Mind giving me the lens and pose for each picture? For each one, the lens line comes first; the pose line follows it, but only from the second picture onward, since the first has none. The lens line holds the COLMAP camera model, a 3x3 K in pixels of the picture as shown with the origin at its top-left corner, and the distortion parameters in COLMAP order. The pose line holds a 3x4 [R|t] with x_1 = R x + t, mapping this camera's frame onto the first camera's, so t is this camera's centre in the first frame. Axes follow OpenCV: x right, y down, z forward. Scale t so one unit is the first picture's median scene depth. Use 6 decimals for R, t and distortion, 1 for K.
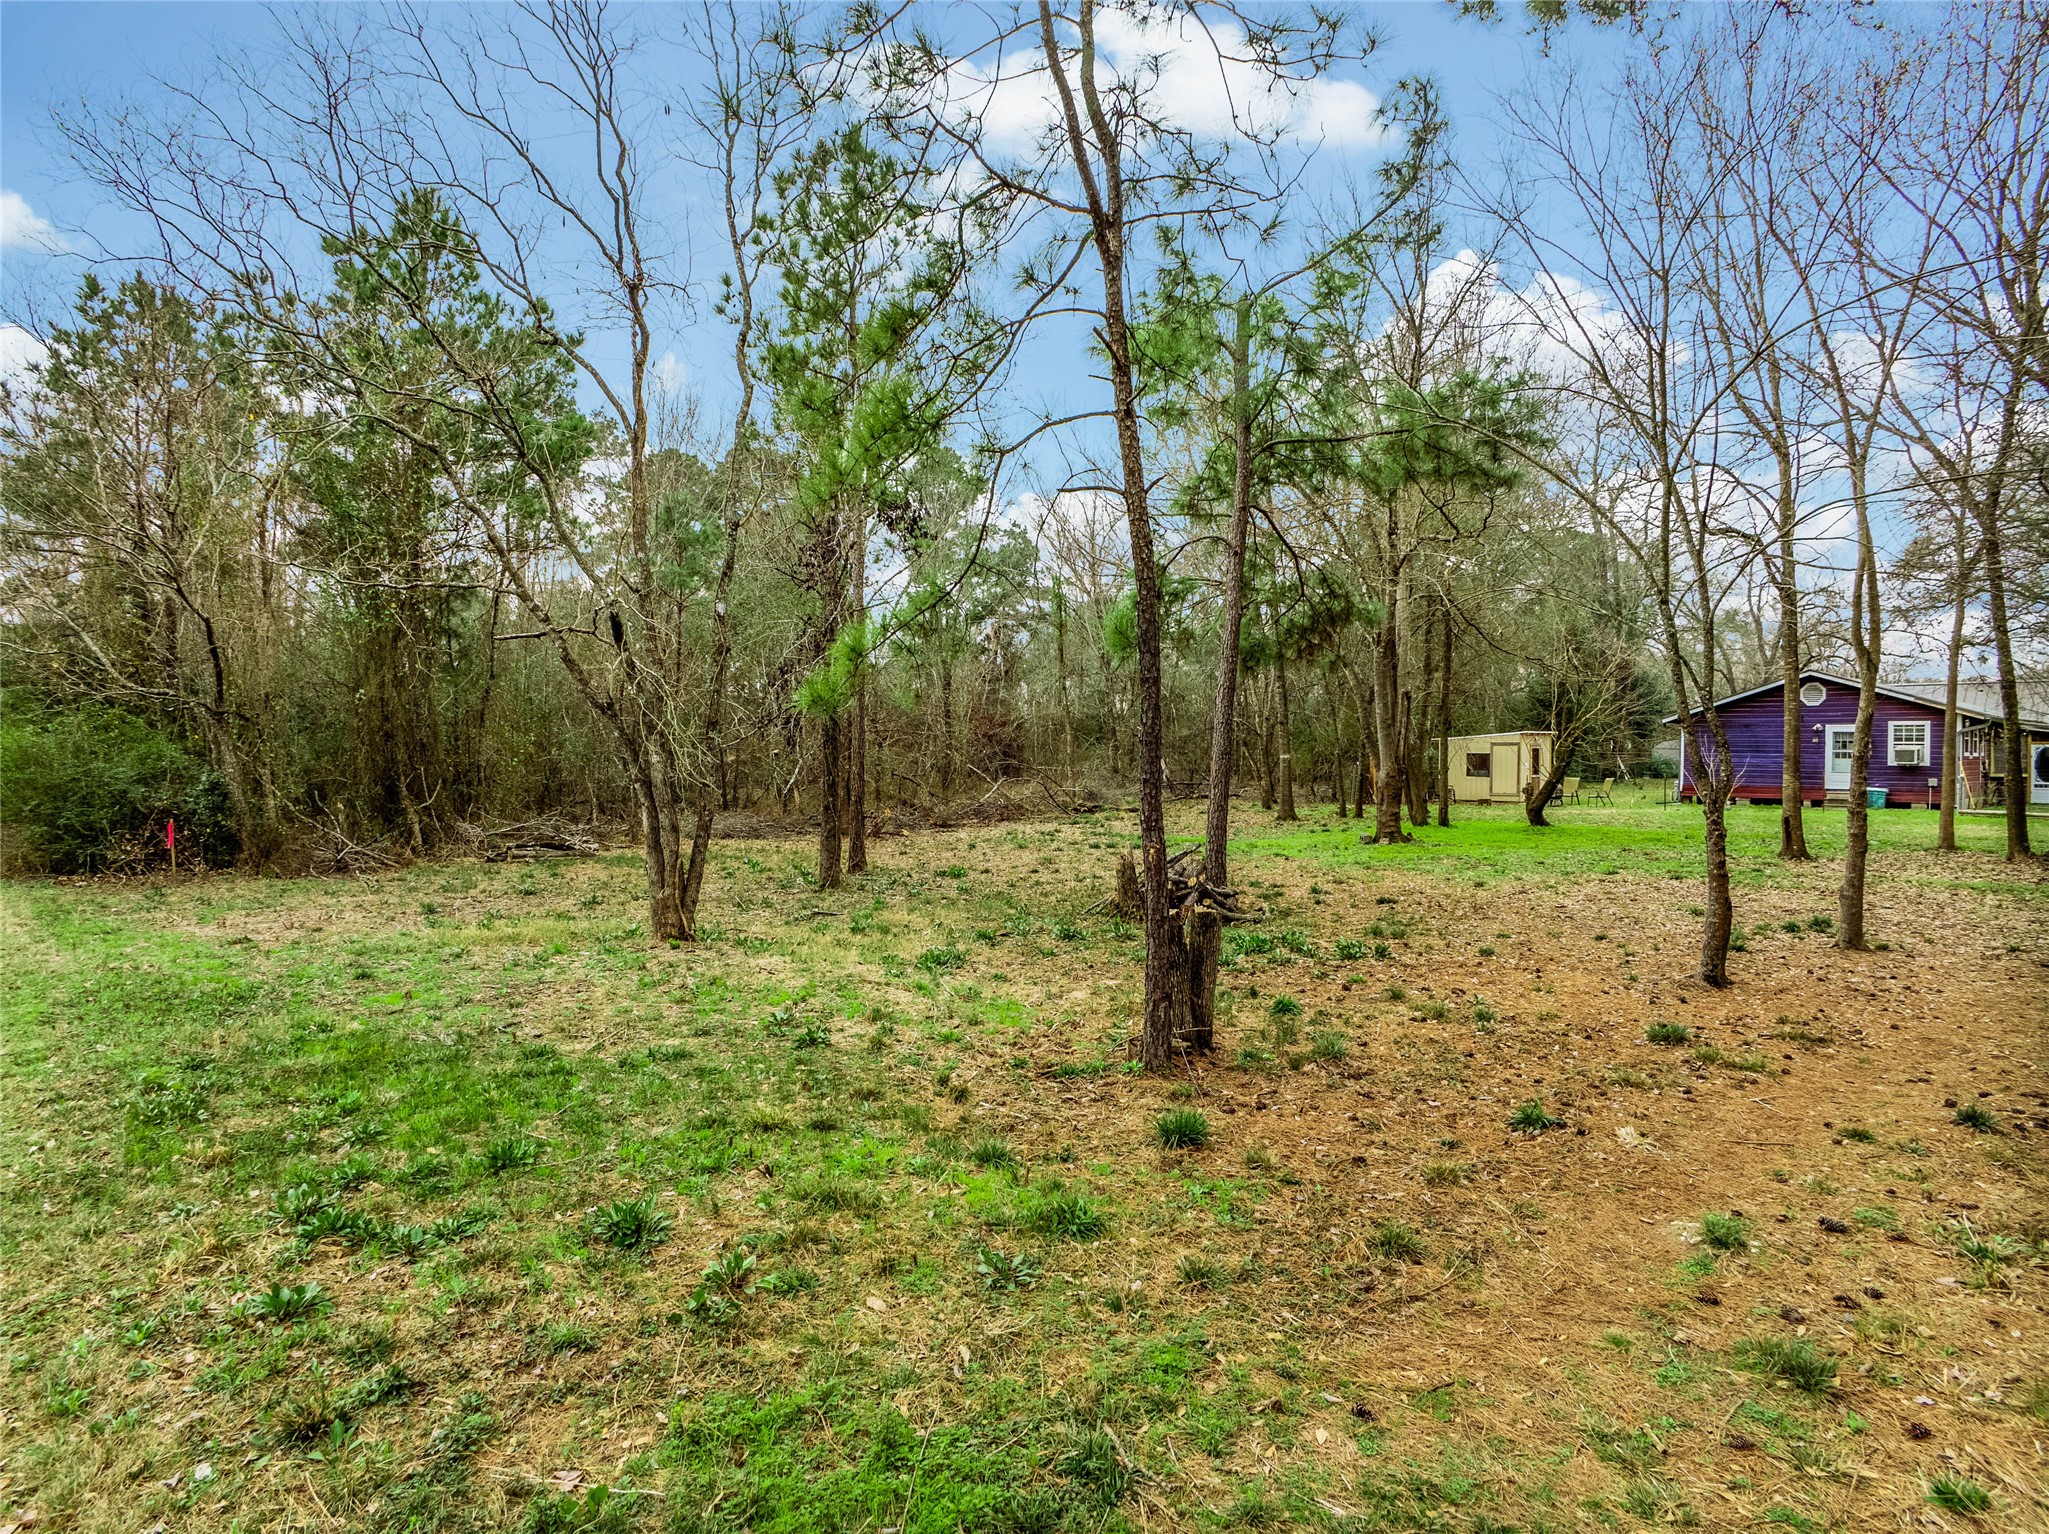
lens RADIAL K [[1166.5, 0, 1024.5], [0, 1166.5, 767.0], [0, 0, 1]] dist [-0.056293, 0.034503]
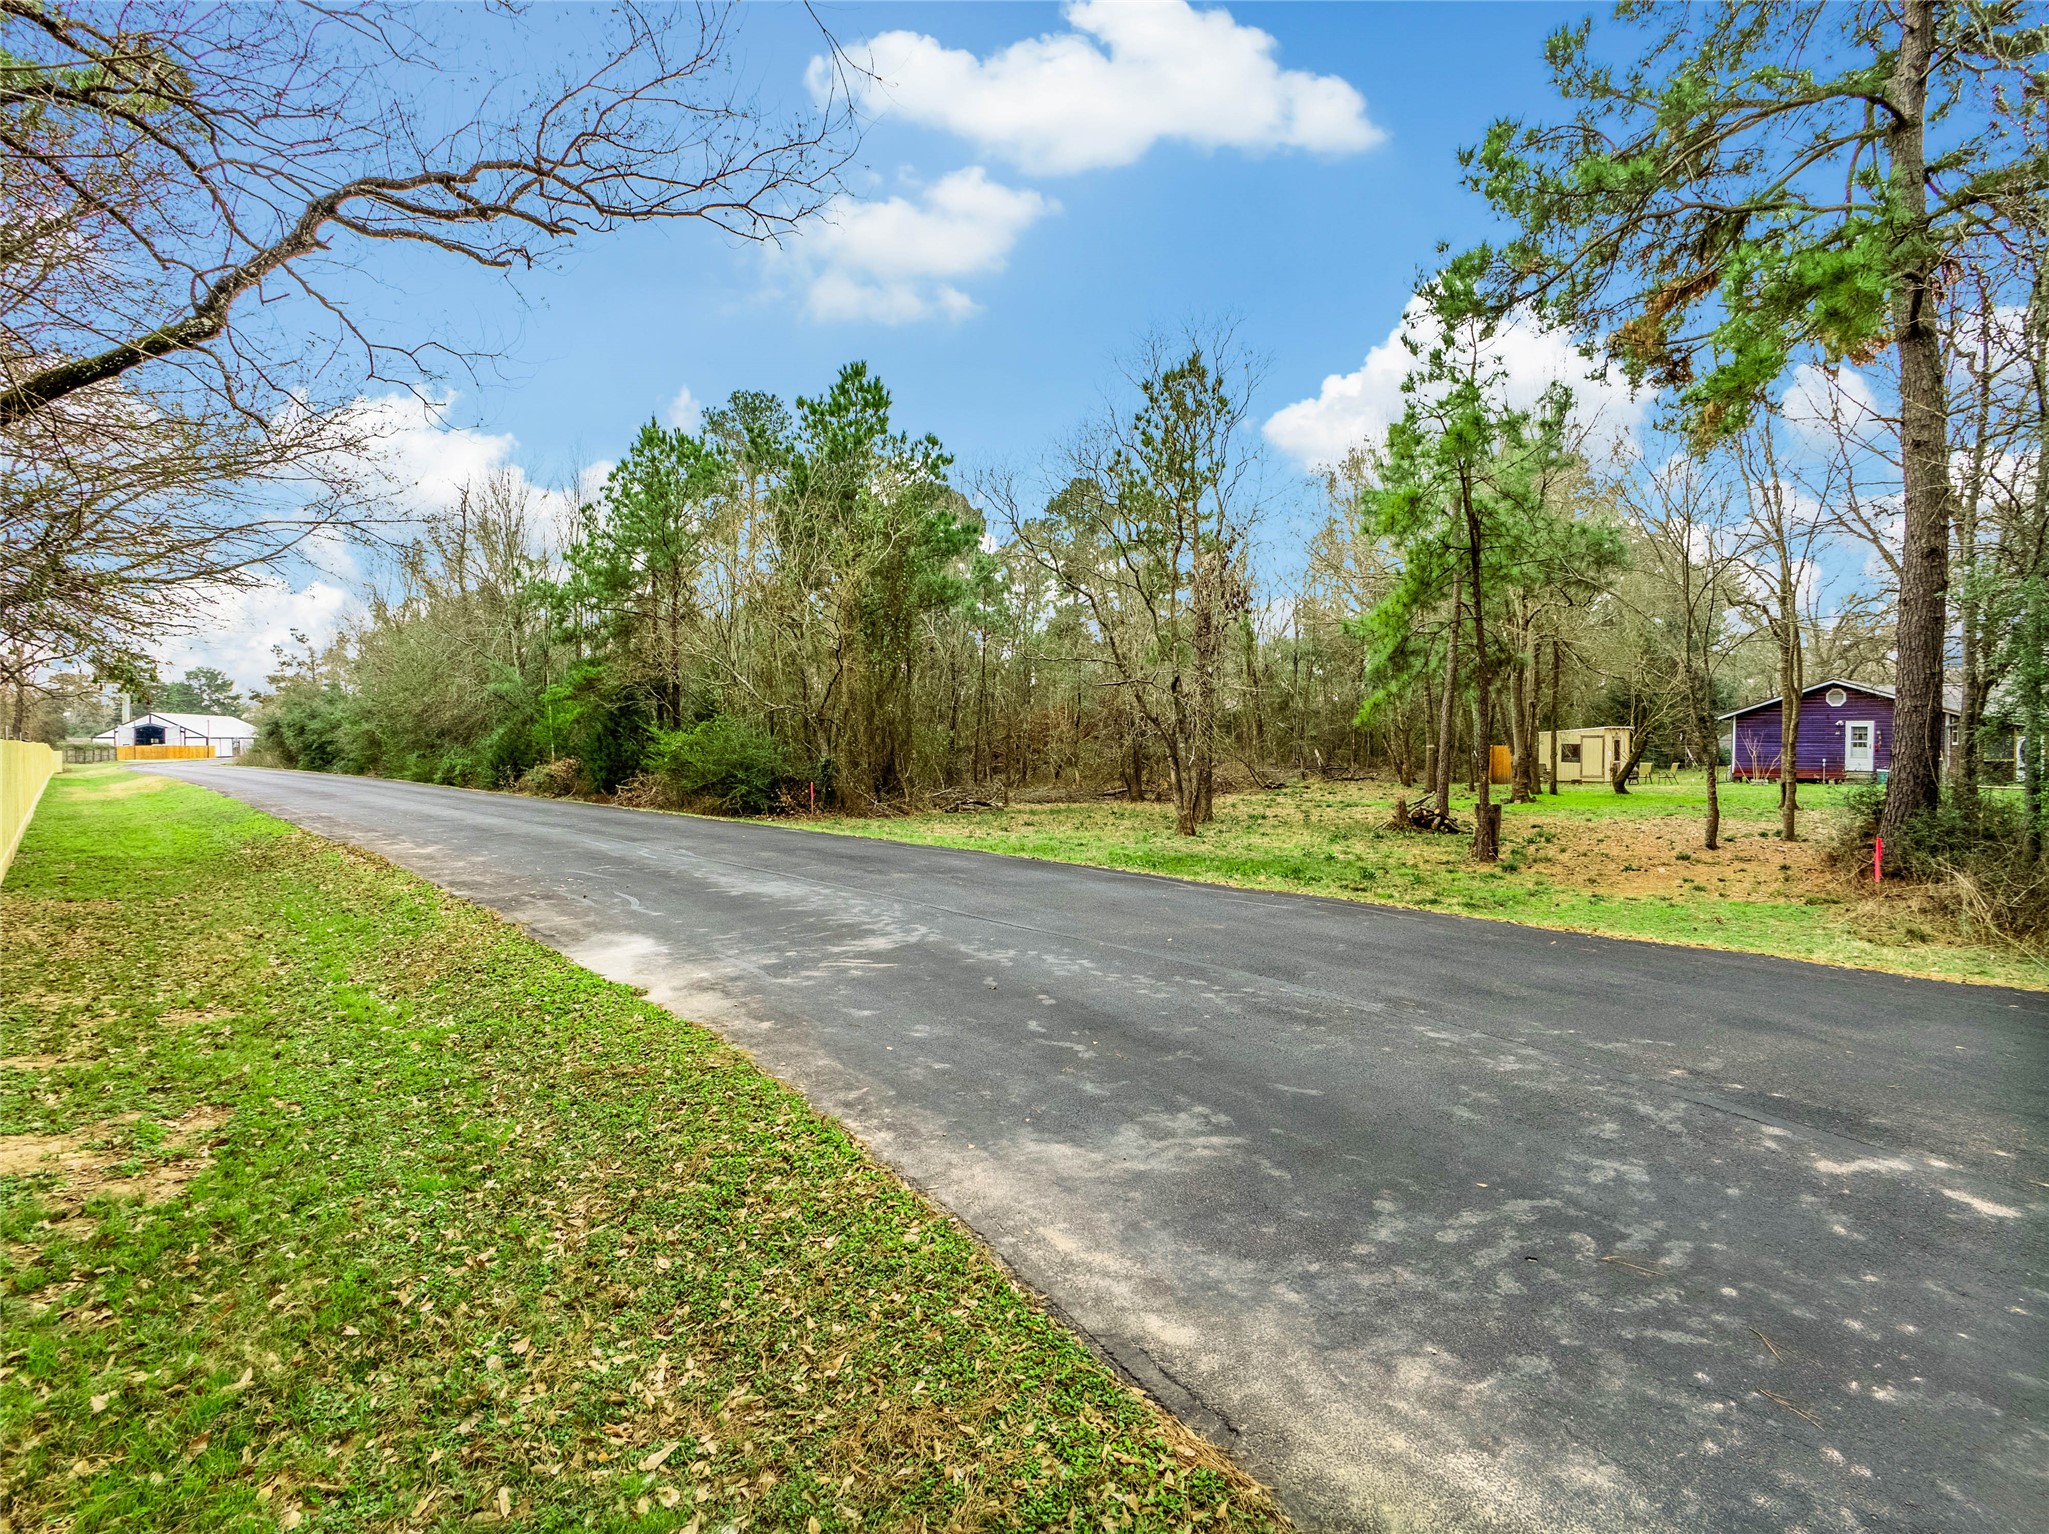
lens RADIAL K [[1166.5, 0, 1024.5], [0, 1166.5, 767.0], [0, 0, 1]] dist [-0.056293, 0.034503]
pose [[0.998580, -0.001068, -0.053255, -0.163522], [0.001387, 0.999981, 0.005946, 0.006098], [0.053247, -0.006012, 0.998563, -0.349211]]
